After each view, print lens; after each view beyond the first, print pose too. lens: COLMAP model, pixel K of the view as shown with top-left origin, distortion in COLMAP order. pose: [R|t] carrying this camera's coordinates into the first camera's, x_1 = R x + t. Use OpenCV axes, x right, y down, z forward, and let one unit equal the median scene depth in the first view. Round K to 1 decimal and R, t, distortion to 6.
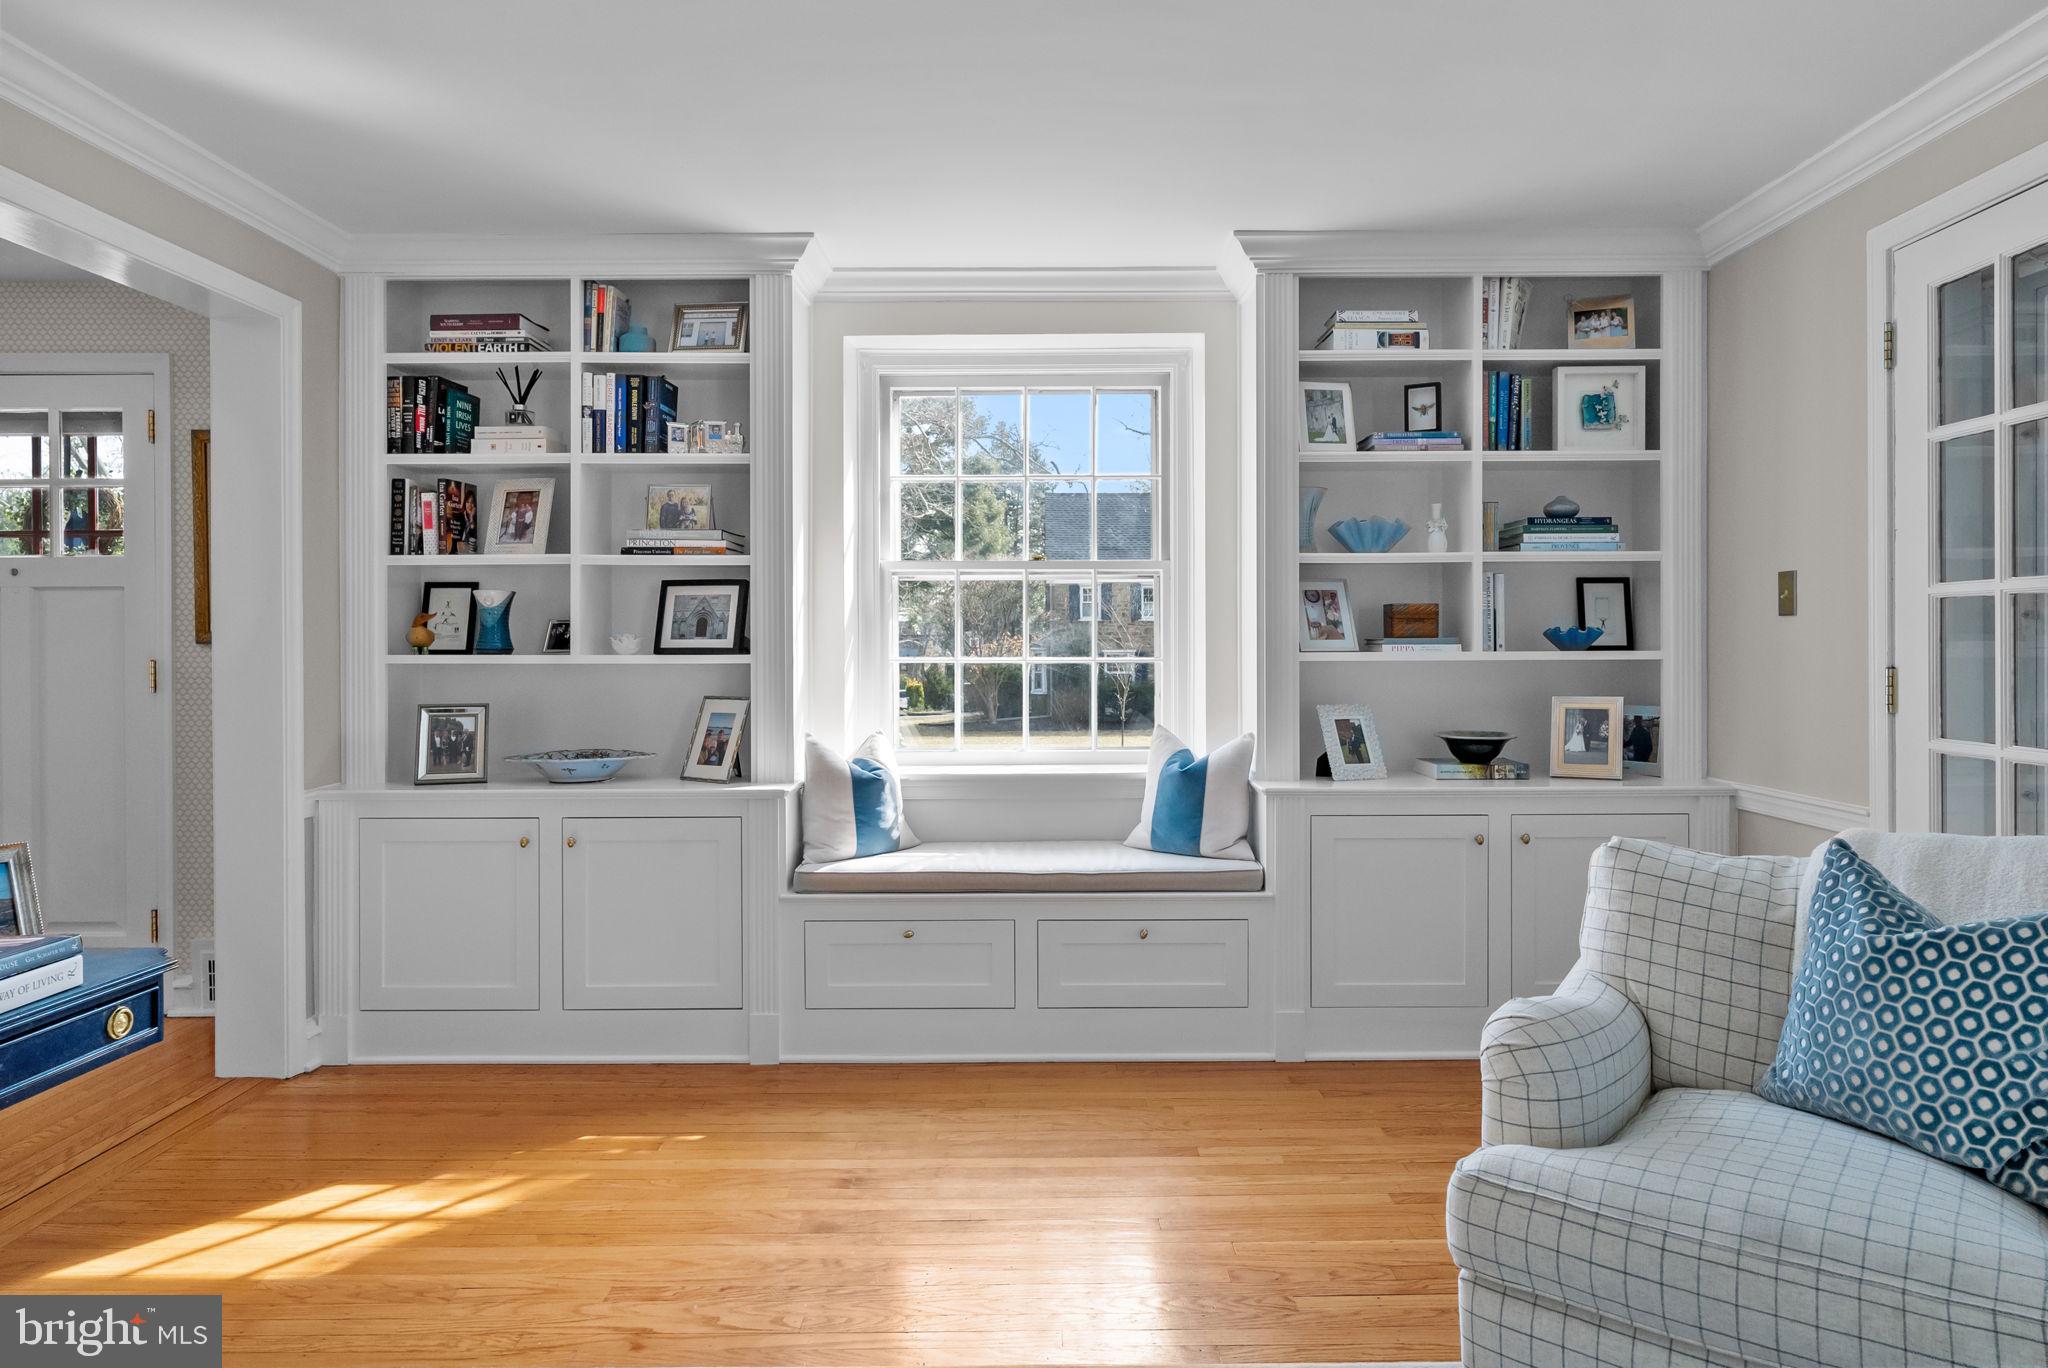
lens RADIAL K [[1189.8, 0, 1009.1], [0, 1189.8, 648.6], [0, 0, 1]] dist [-0.005881, -0.000223]
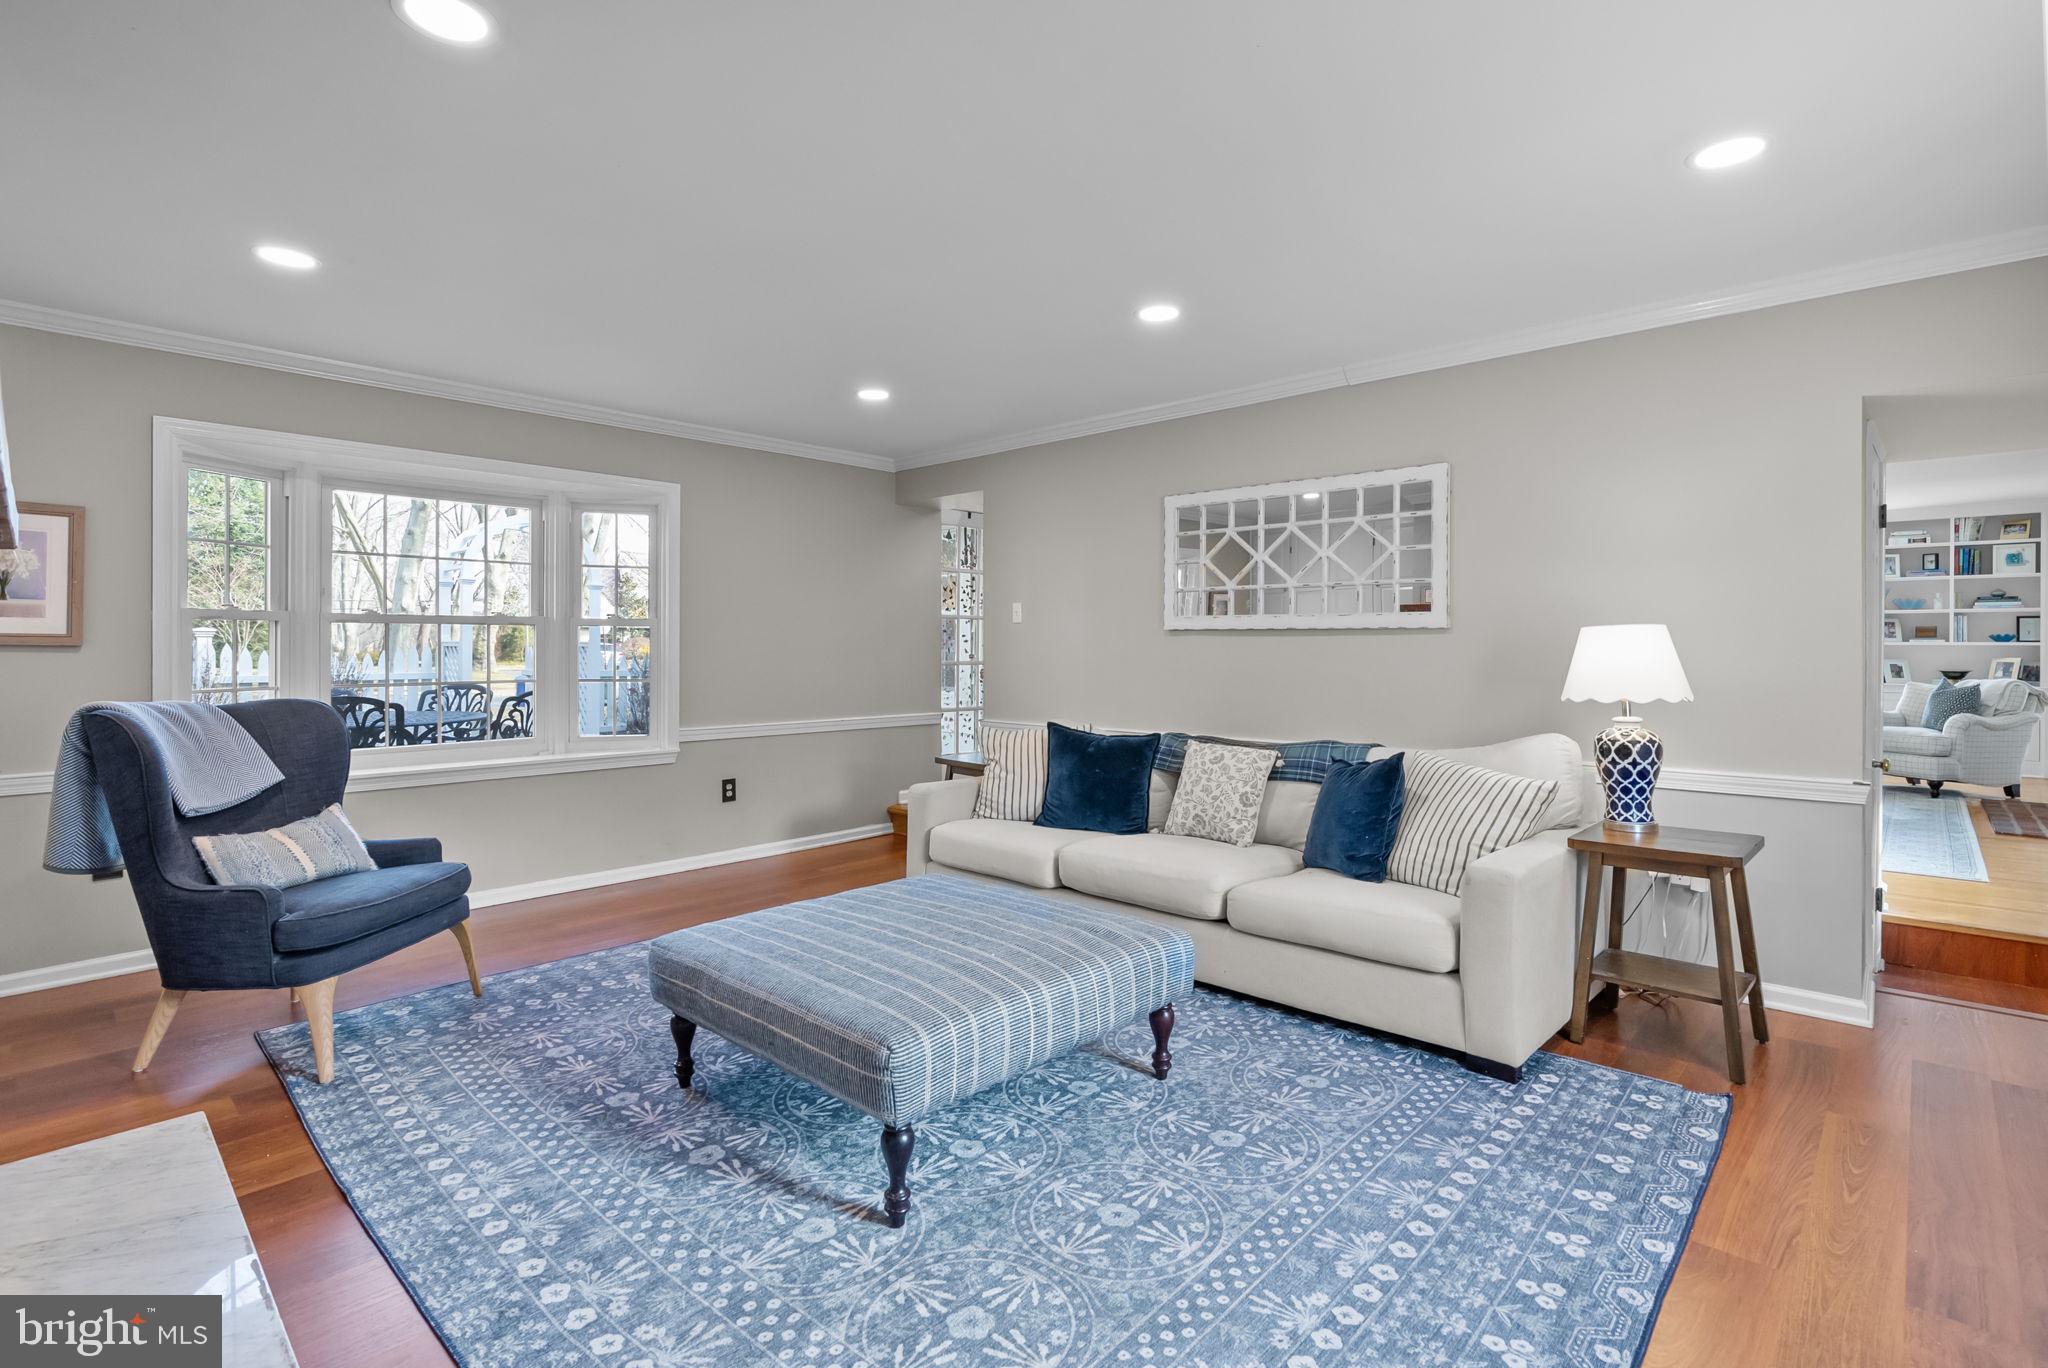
lens RADIAL K [[935.4, 0, 1036.9], [0, 935.4, 642.5], [0, 0, 1]] dist [0.000961, 0.000149]
pose [[0.724765, 0.006940, -0.688961, 0.343106], [-0.011112, 0.999937, -0.001617, 0.032823], [0.688906, 0.008828, 0.724797, -2.295500]]
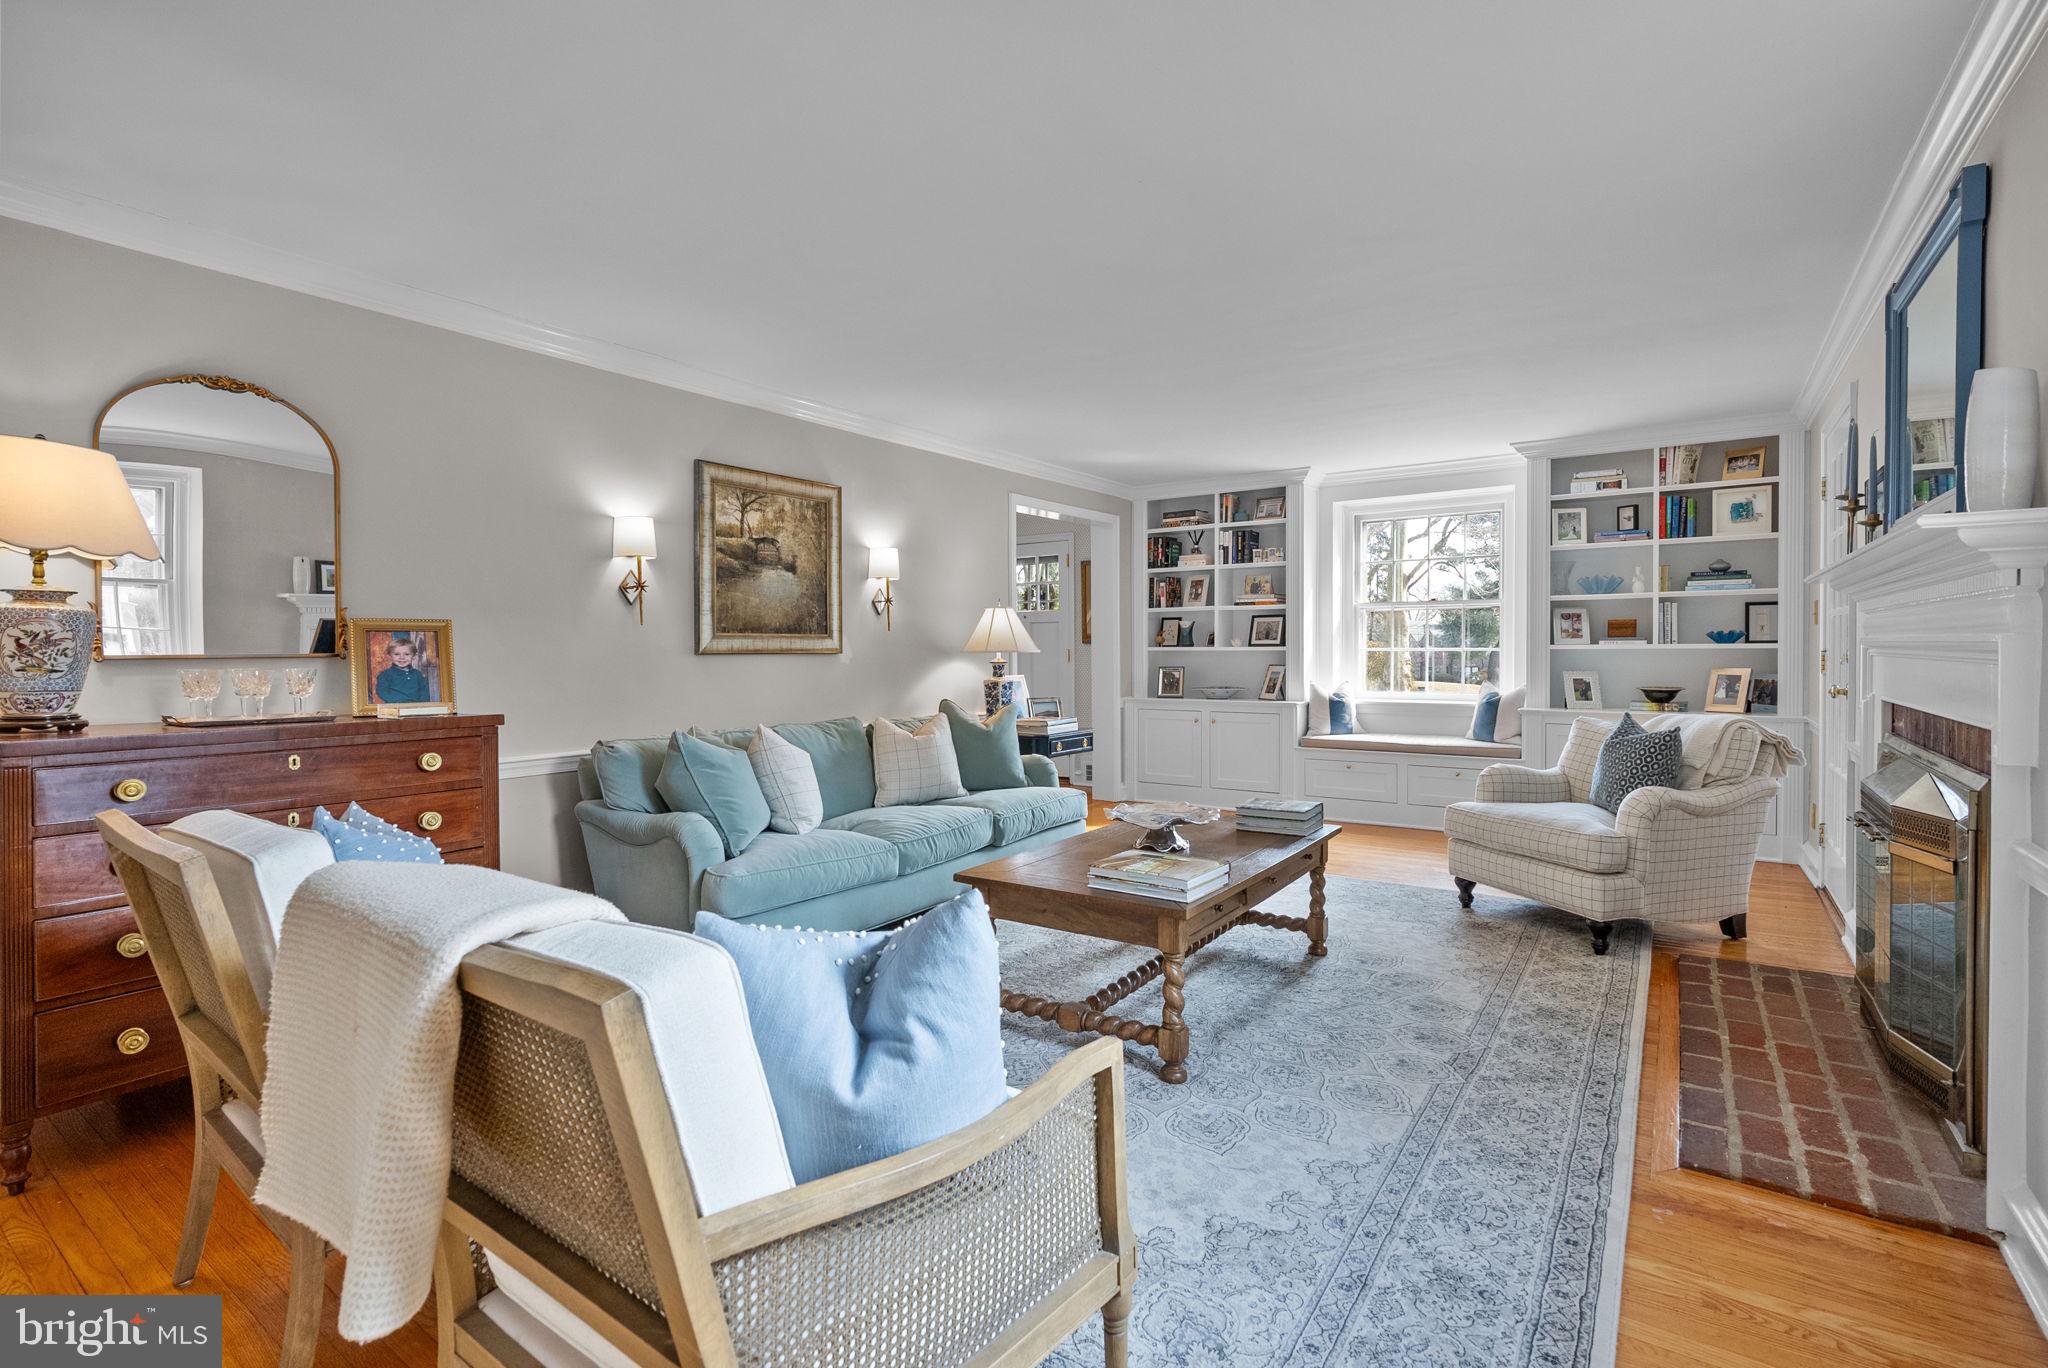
lens RADIAL K [[935.4, 0, 1022.8], [0, 935.4, 662.4], [0, 0, 1]] dist [0.000961, 0.000149]
pose [[0.816871, 0.007466, -0.576772, 0.424318], [0.001832, 0.999878, 0.015537, 0.006555], [0.576817, -0.013749, 0.816757, -0.813145]]
